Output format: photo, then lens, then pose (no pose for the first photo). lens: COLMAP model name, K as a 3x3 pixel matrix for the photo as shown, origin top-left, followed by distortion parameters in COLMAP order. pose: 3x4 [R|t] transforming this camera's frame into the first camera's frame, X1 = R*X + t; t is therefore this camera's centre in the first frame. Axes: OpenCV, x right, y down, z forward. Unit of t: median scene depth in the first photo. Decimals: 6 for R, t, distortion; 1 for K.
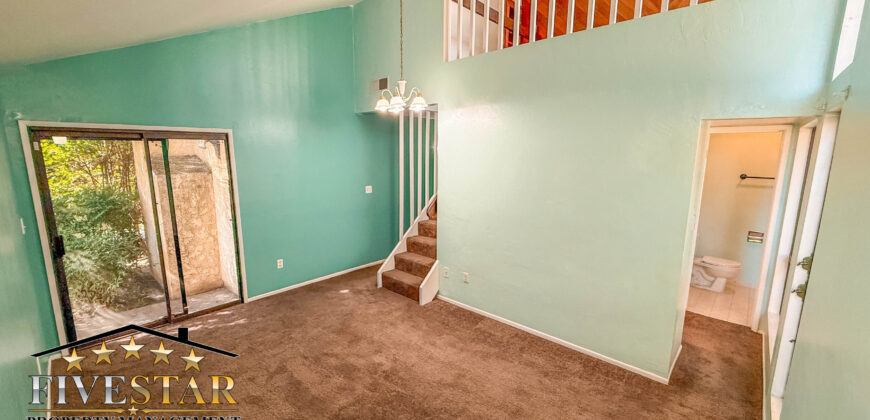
lens RADIAL K [[345.1, 0, 432.8], [0, 345.1, 211.4], [0, 0, 1]] dist [0.000278, -0.000418]
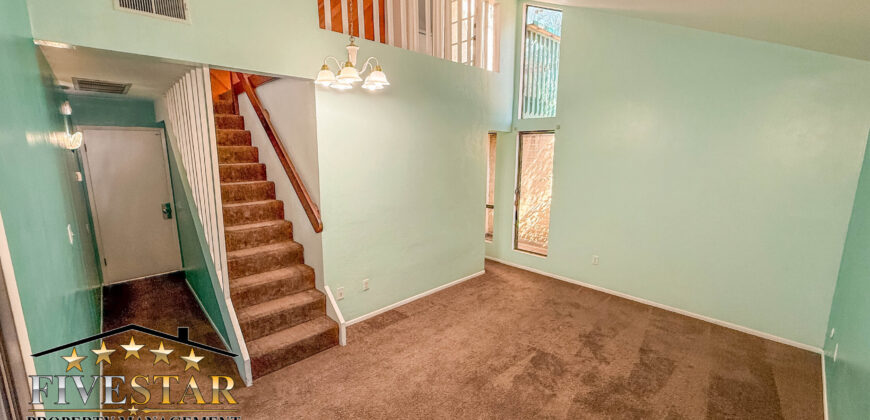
lens RADIAL K [[345.1, 0, 432.8], [0, 345.1, 211.4], [0, 0, 1]] dist [0.000278, -0.000418]
pose [[0.072618, -0.179063, 0.981154, -0.851132], [0.167130, 0.972026, 0.165027, -0.129473], [-0.983257, 0.151996, 0.100514, 0.819979]]
